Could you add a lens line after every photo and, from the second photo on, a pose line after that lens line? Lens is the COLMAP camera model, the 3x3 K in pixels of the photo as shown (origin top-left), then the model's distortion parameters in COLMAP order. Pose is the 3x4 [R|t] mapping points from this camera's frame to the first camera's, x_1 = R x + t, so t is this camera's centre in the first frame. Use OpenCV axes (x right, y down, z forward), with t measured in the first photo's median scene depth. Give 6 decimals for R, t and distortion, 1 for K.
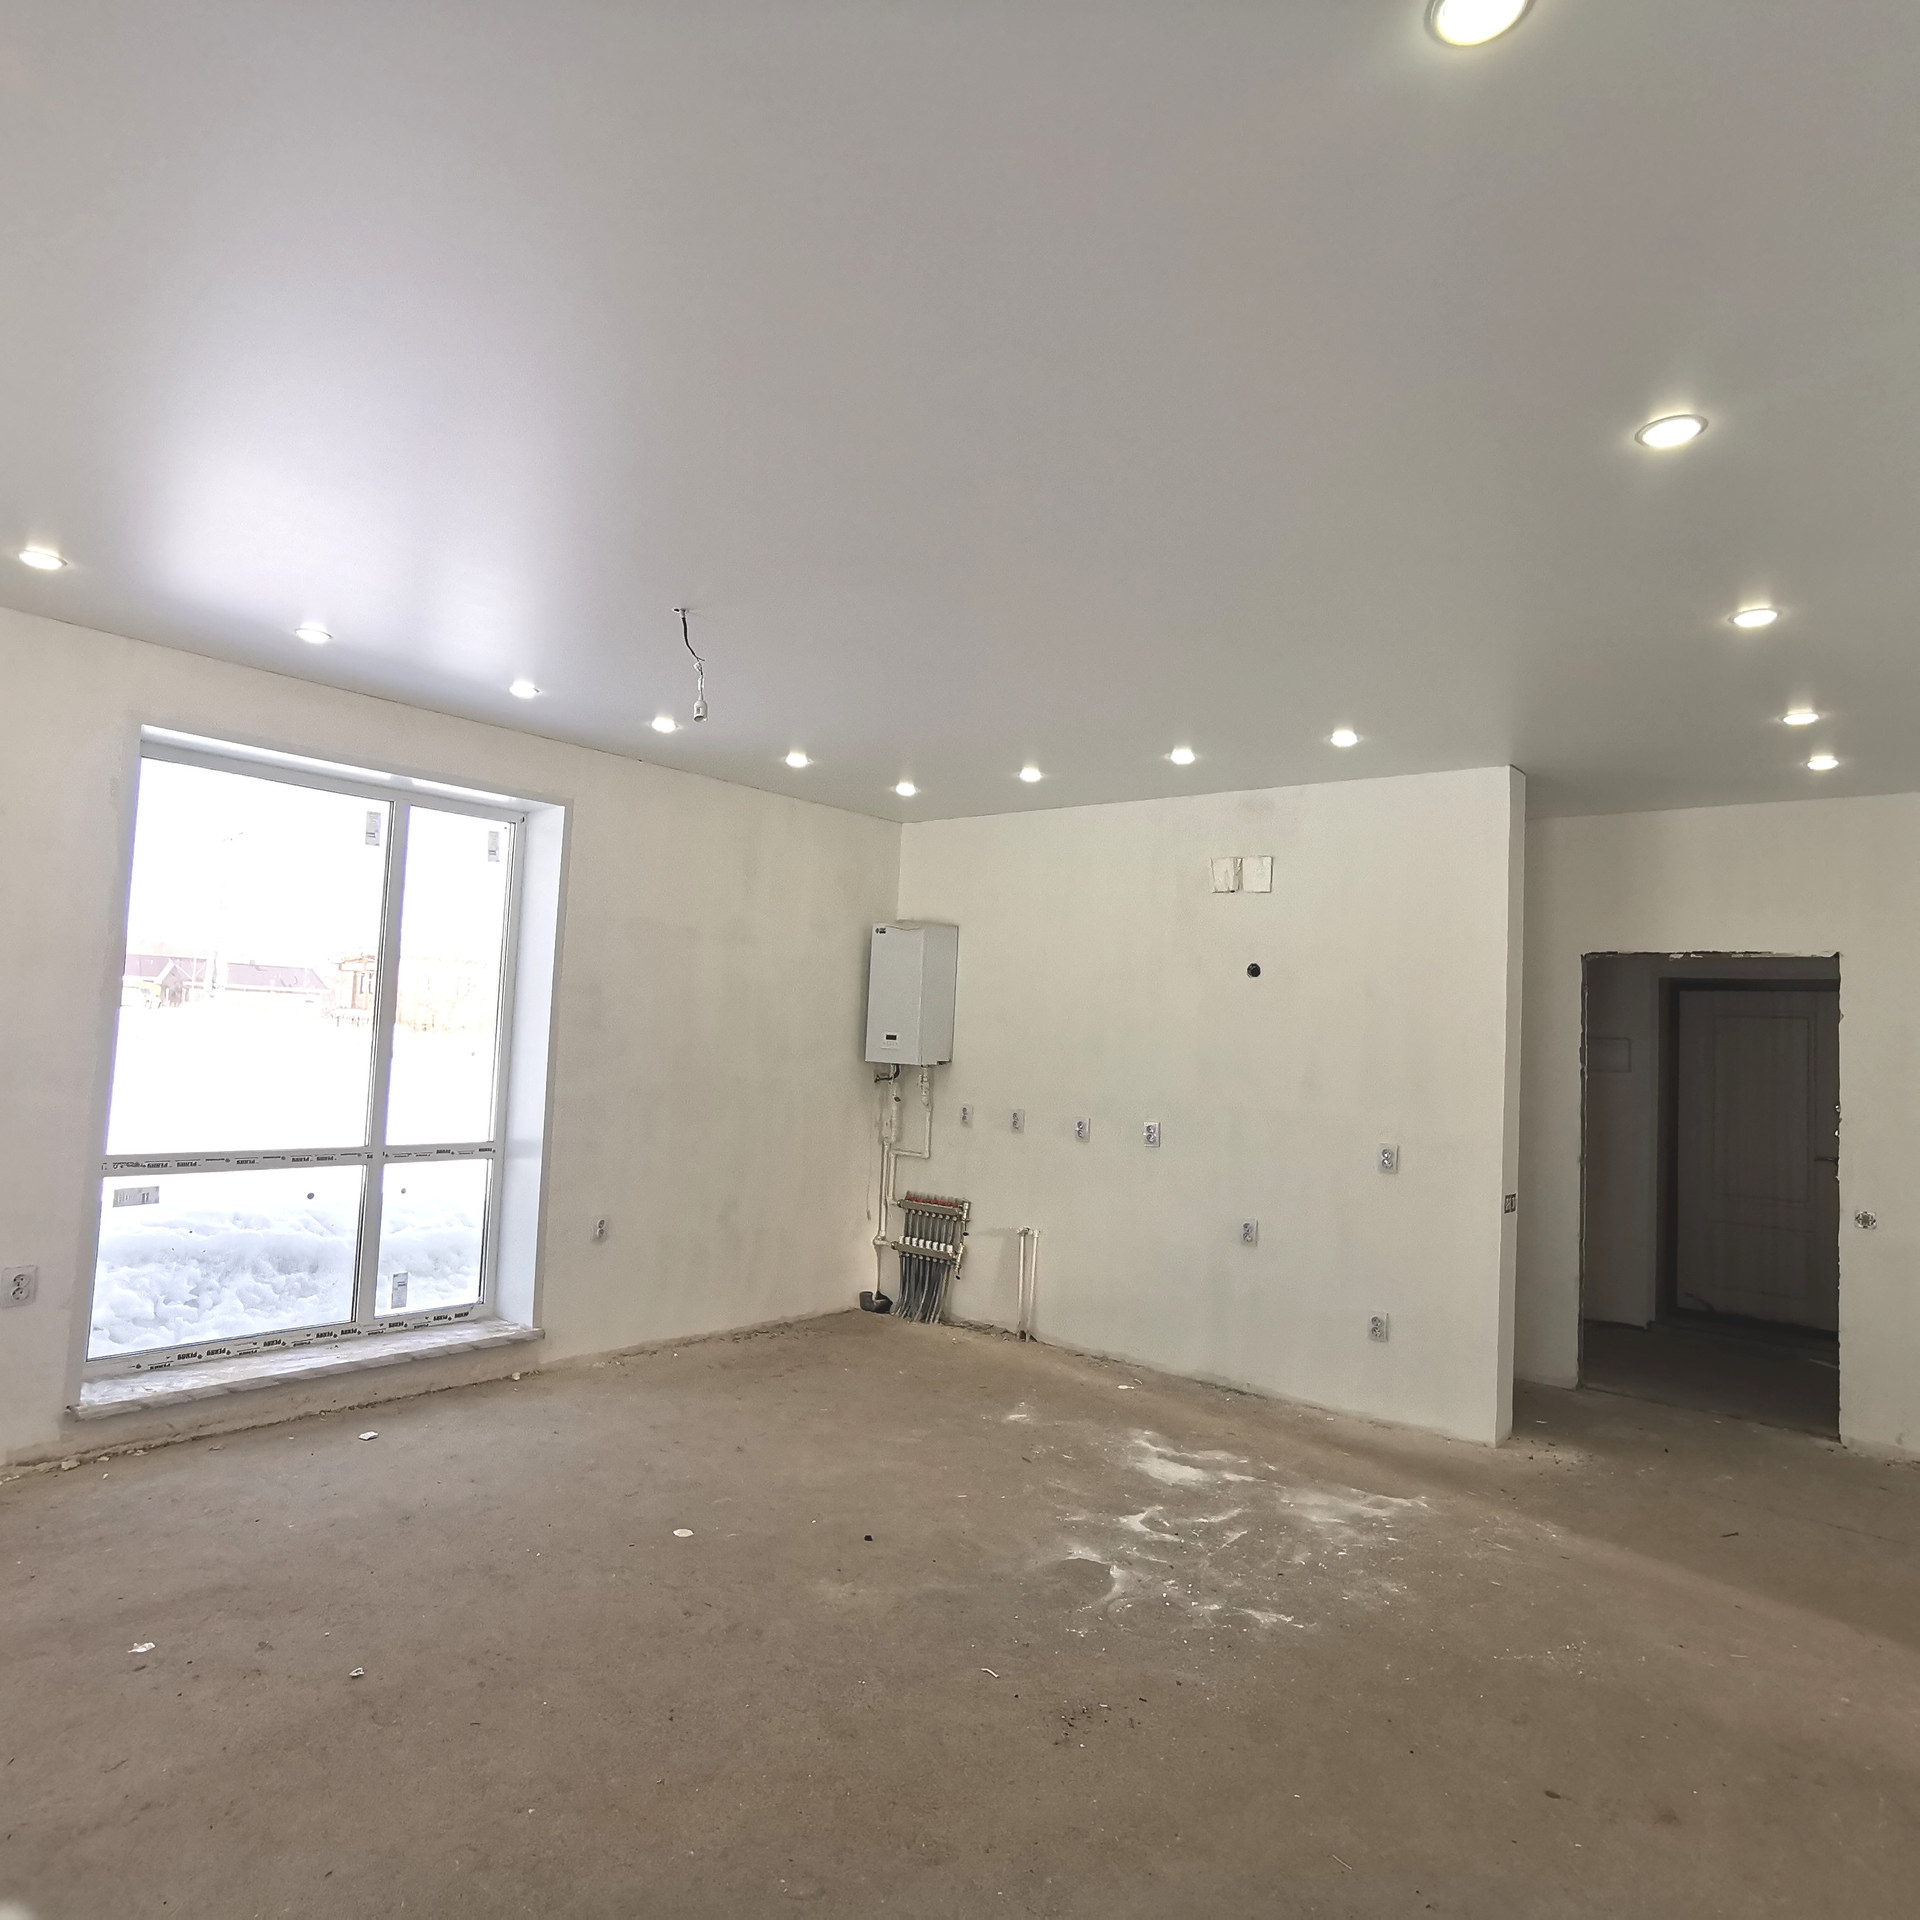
lens RADIAL K [[1272.4, 0, 960.0], [0, 1272.4, 960.0], [0, 0, 1]] dist [-0.052580, 0.085060]
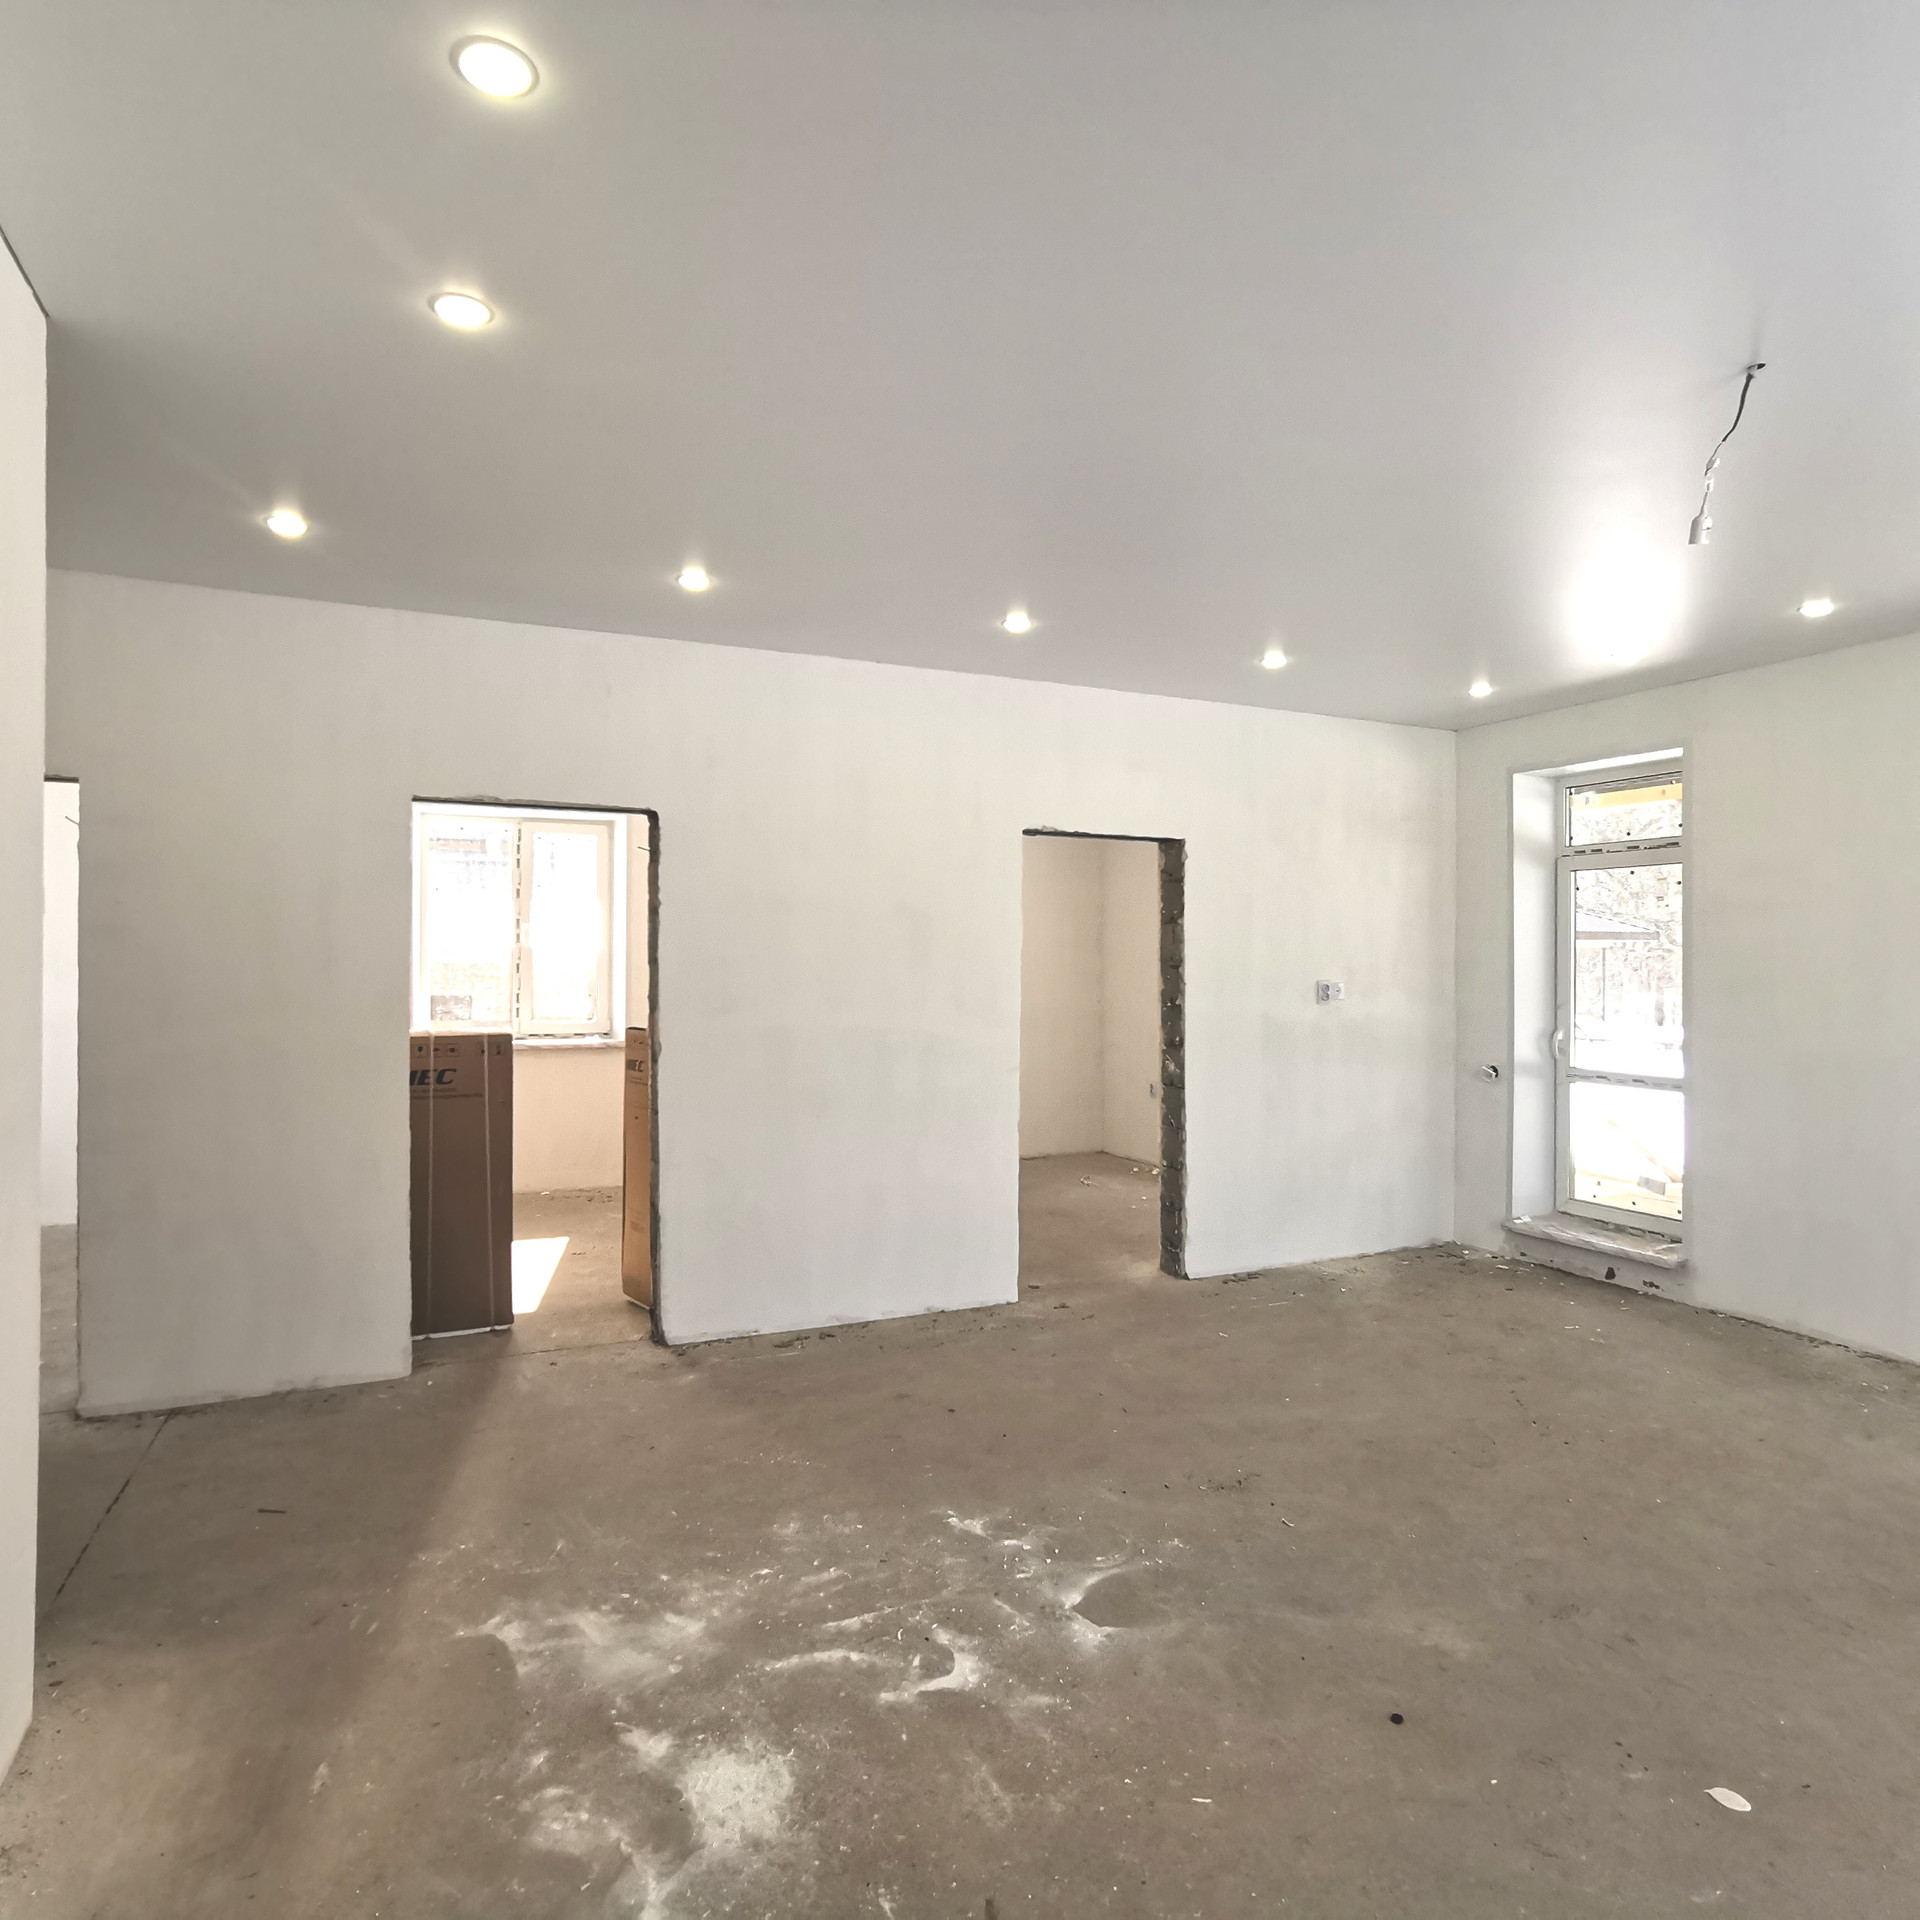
lens RADIAL K [[1264.3, 0, 960.0], [0, 1264.3, 960.0], [0, 0, 1]] dist [-0.052470, 0.085407]
pose [[-0.905499, -0.047069, 0.421729, -0.116101], [-0.072252, 0.996419, -0.043922, 0.108217], [-0.418152, -0.070242, -0.905657, 1.608596]]
